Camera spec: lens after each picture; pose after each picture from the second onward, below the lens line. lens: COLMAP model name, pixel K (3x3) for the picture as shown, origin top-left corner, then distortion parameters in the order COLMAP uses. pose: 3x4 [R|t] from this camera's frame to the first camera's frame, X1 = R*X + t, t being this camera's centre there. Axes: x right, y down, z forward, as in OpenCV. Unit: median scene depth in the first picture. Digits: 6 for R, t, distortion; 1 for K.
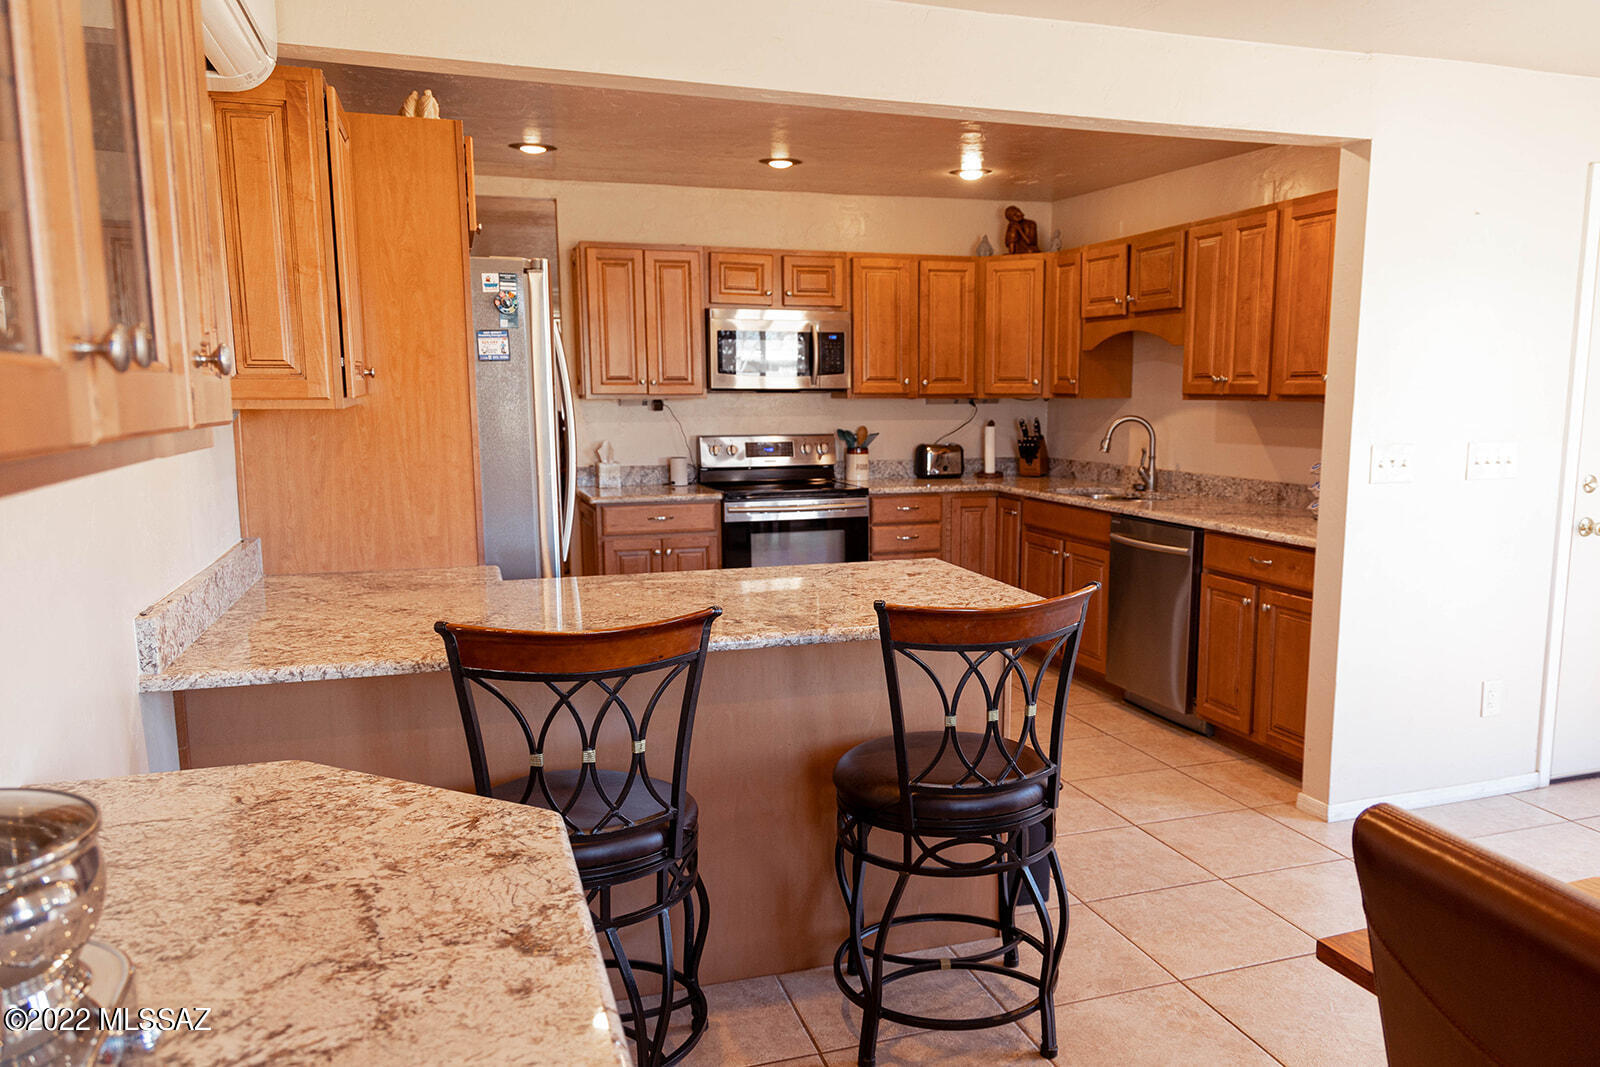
lens RADIAL K [[1073.6, 0, 809.4], [0, 1073.6, 533.8], [0, 0, 1]] dist [0.002009, -0.001203]
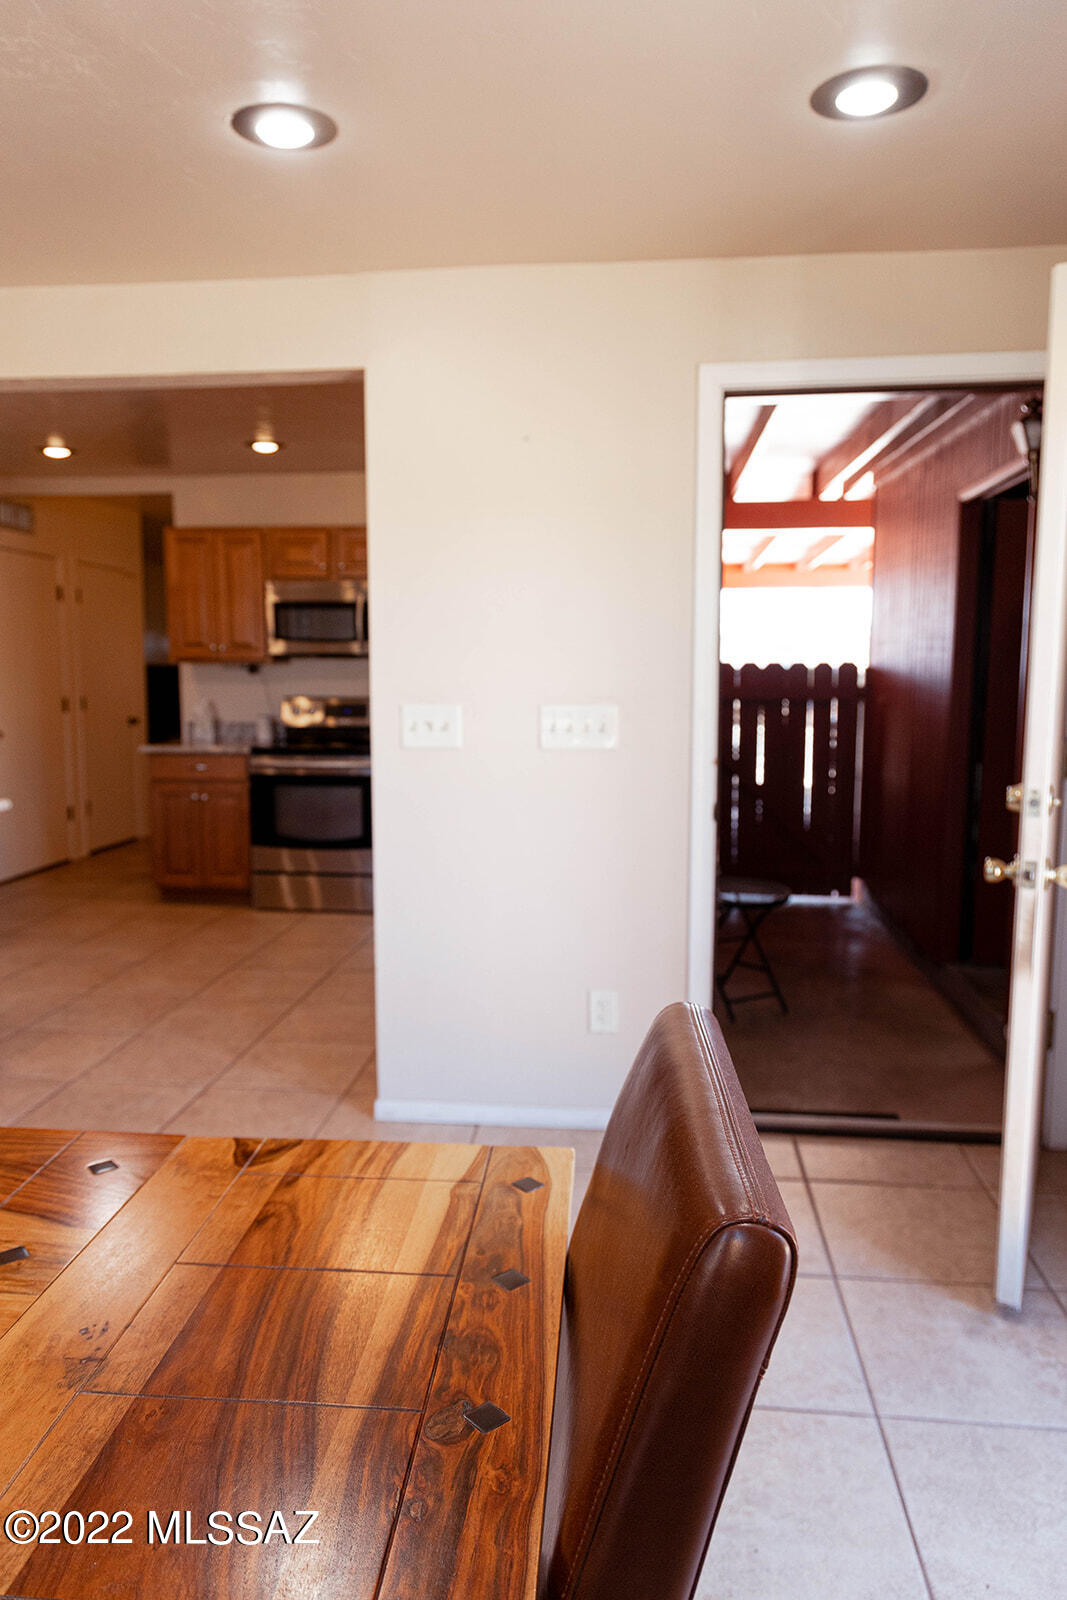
lens RADIAL K [[1073.6, 0, 533.5], [0, 1073.6, 800.0], [0, 0, 1]] dist [0.002009, -0.001203]
pose [[0.893934, 0.057615, -0.444481, 0.810551], [-0.065391, 0.997857, -0.002169, -0.006368], [0.443403, 0.031004, 0.895786, 0.192099]]
